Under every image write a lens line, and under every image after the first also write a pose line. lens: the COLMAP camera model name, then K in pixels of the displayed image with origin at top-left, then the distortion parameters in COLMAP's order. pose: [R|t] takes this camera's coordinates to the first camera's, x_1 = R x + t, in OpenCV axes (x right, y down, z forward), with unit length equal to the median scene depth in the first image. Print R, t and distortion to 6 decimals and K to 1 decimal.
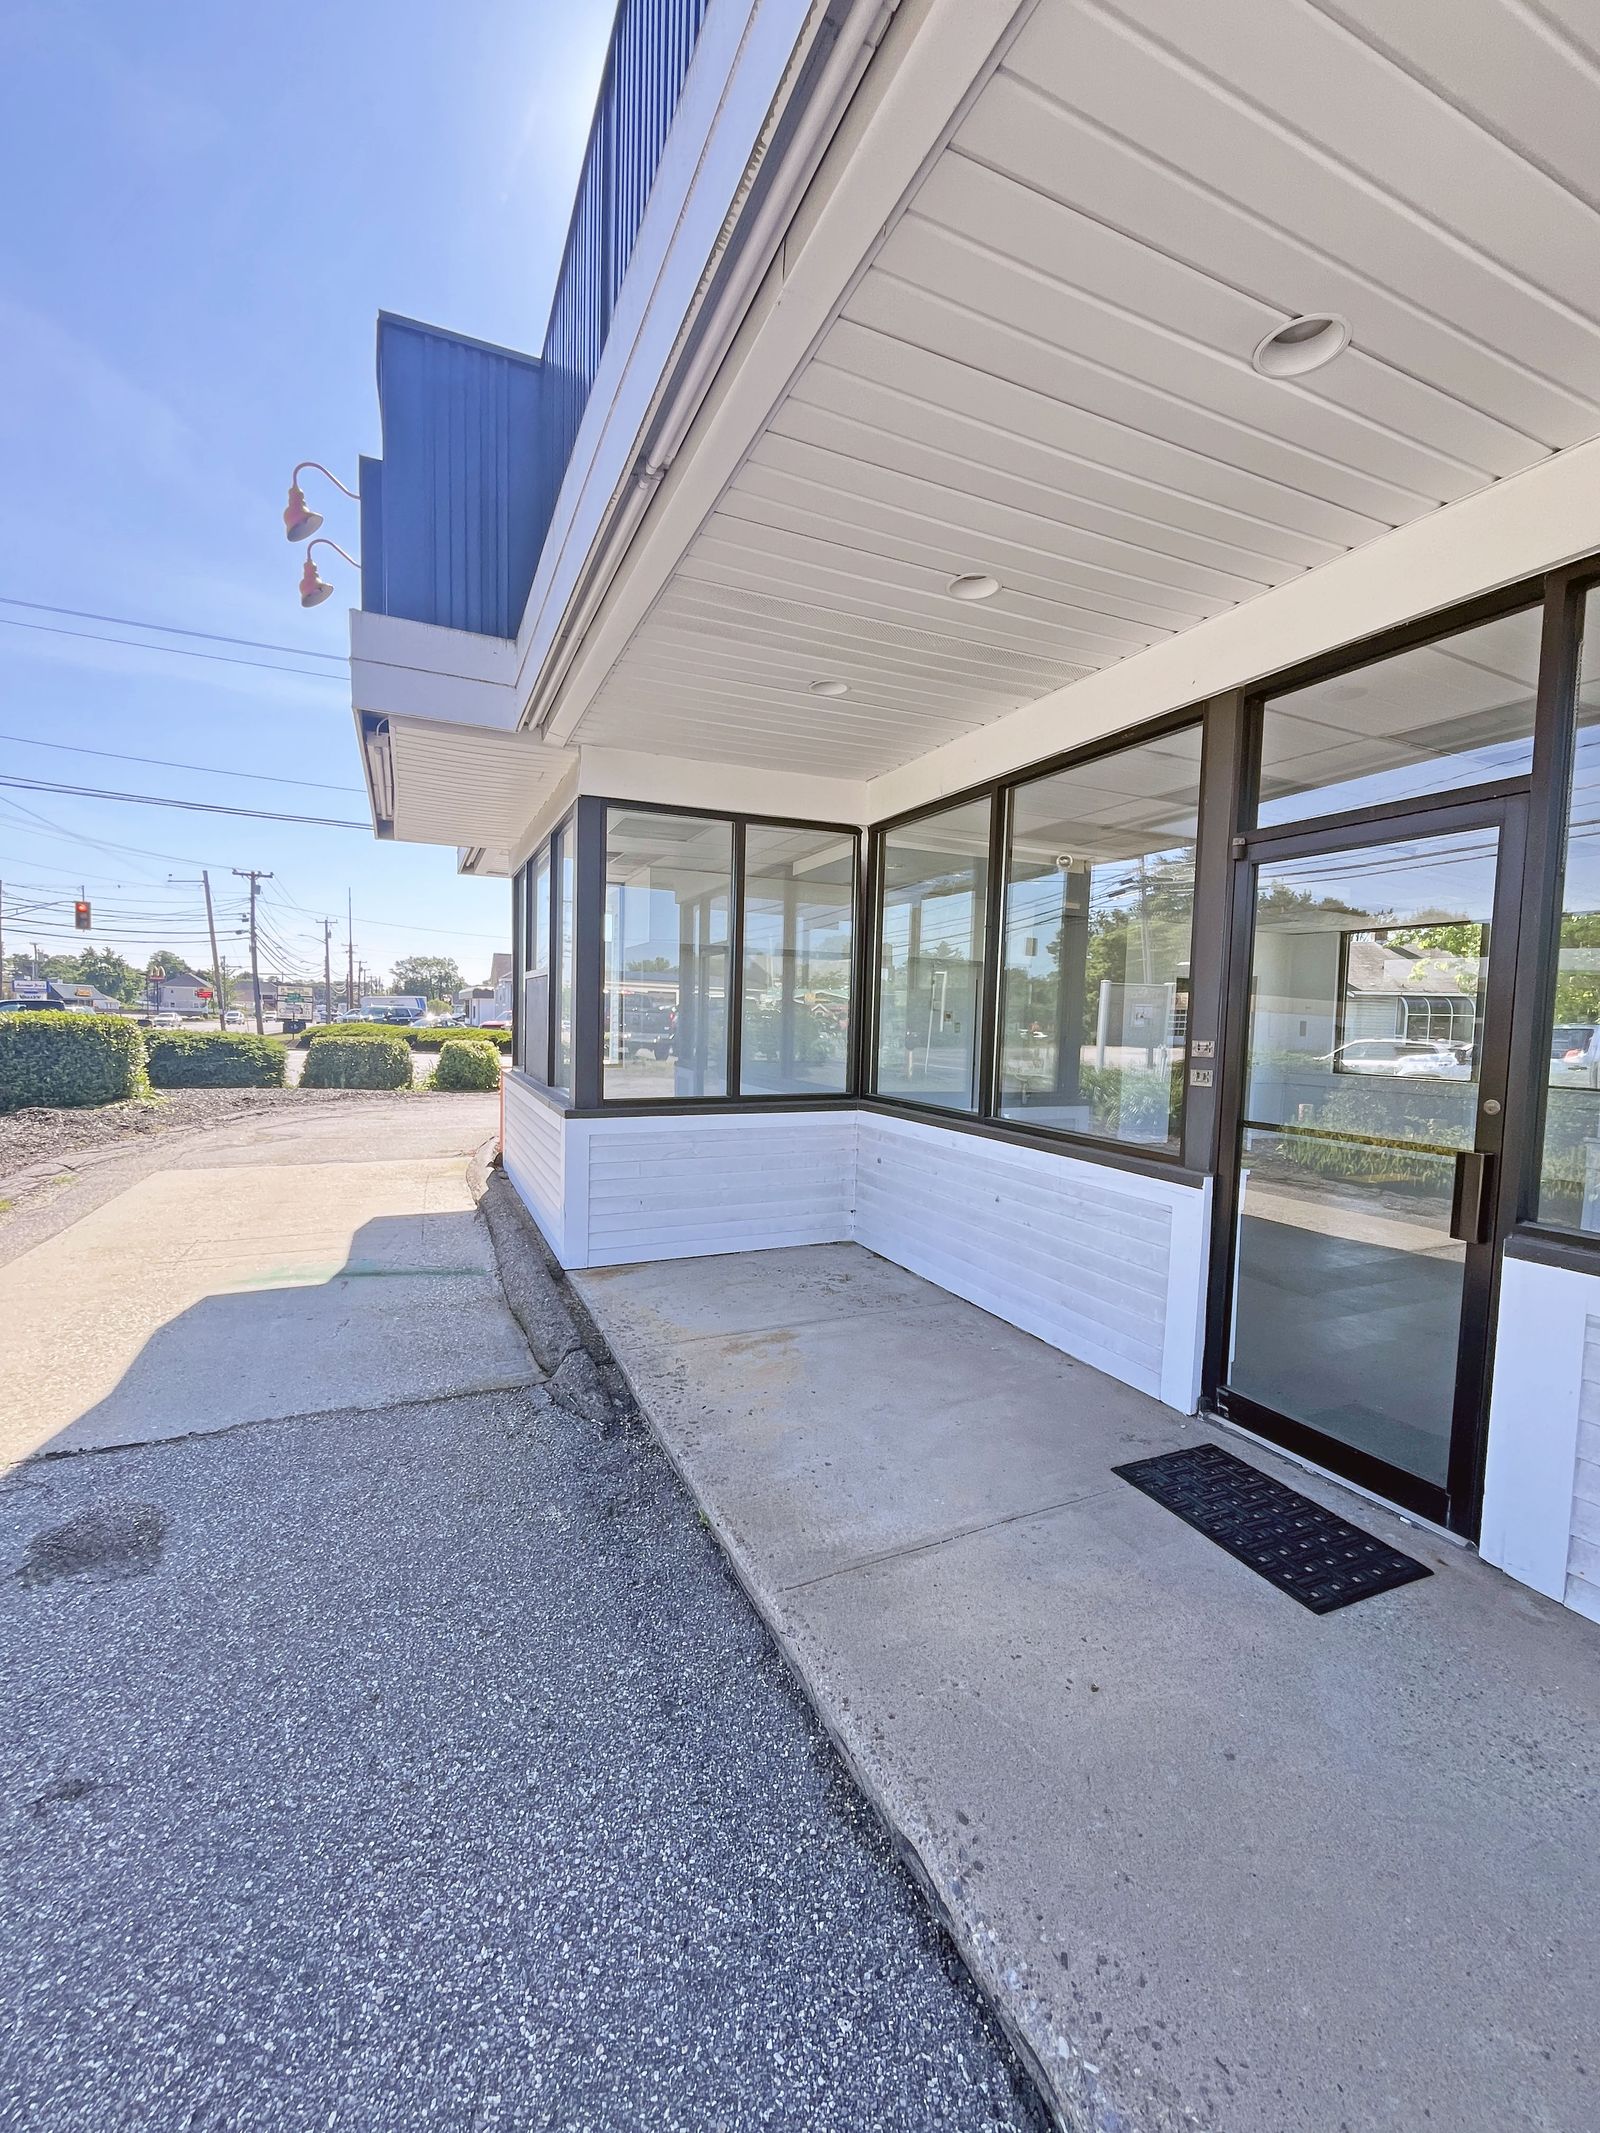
lens RADIAL K [[862.9, 0, 799.6], [0, 862.9, 1066.4], [0, 0, 1]] dist [-0.000956, -0.000049]
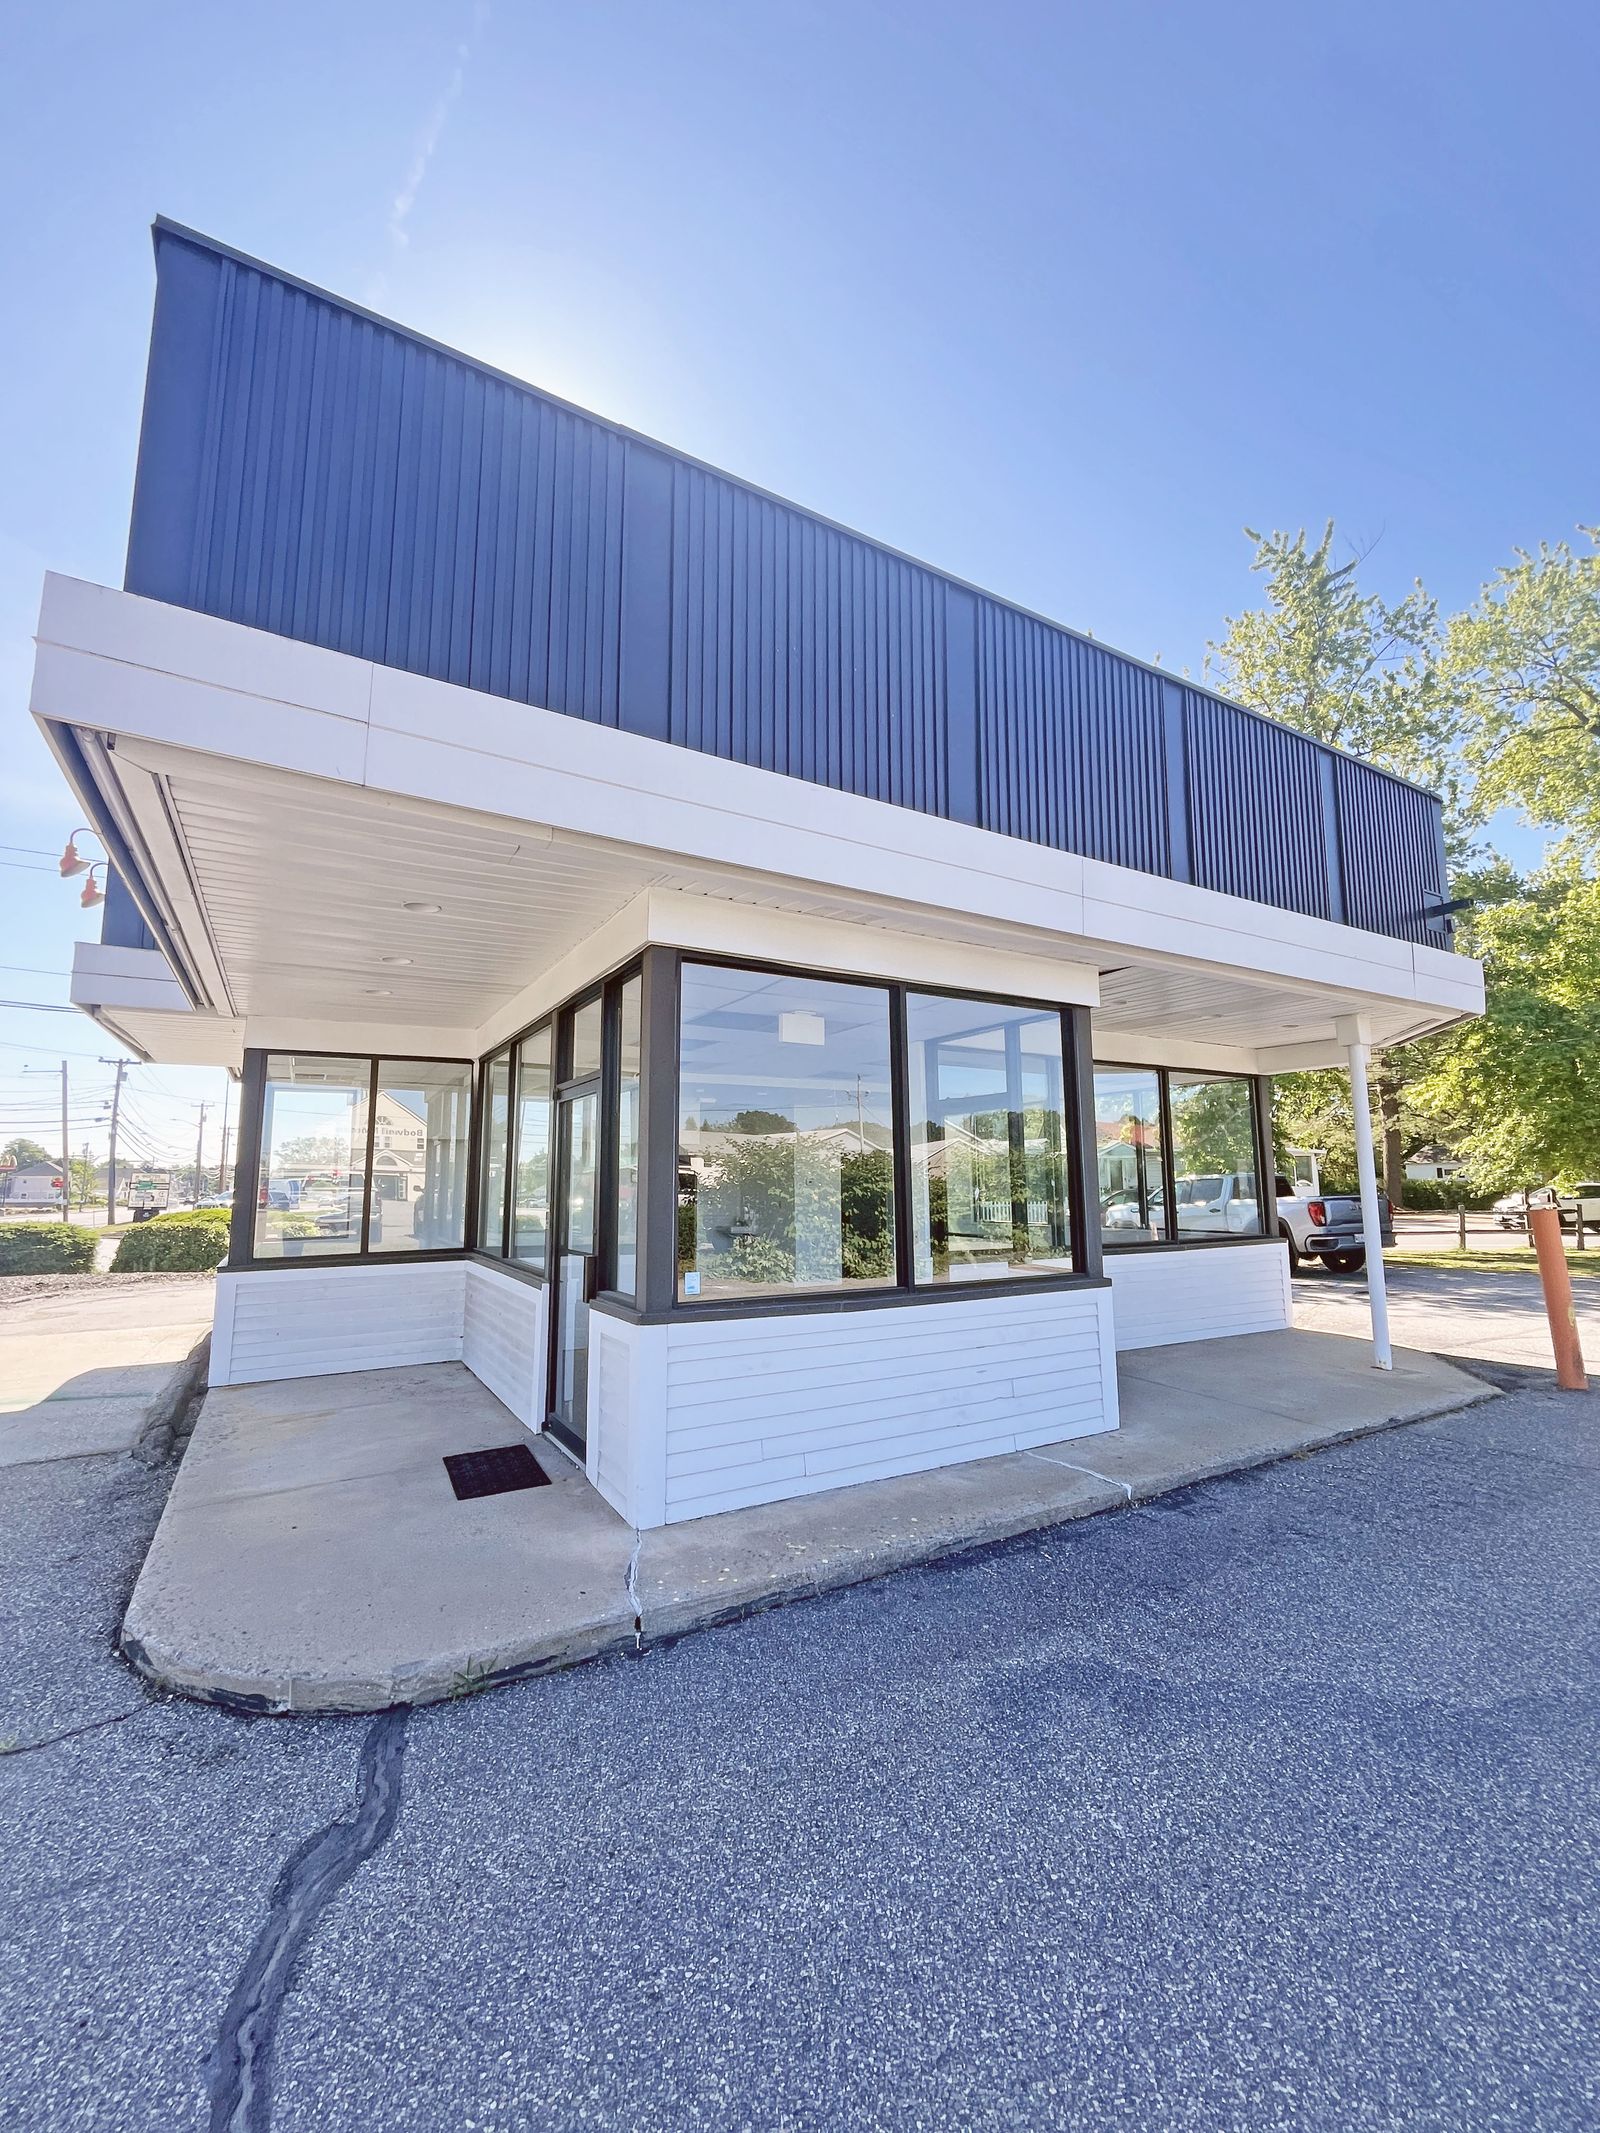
lens RADIAL K [[862.9, 0, 795.8], [0, 862.9, 1067.6], [0, 0, 1]] dist [-0.000956, -0.000049]
pose [[0.995039, -0.020535, 0.097341, 0.375703], [0.038742, 0.981206, -0.189034, 0.024202], [-0.091630, 0.191867, 0.977134, -0.364933]]
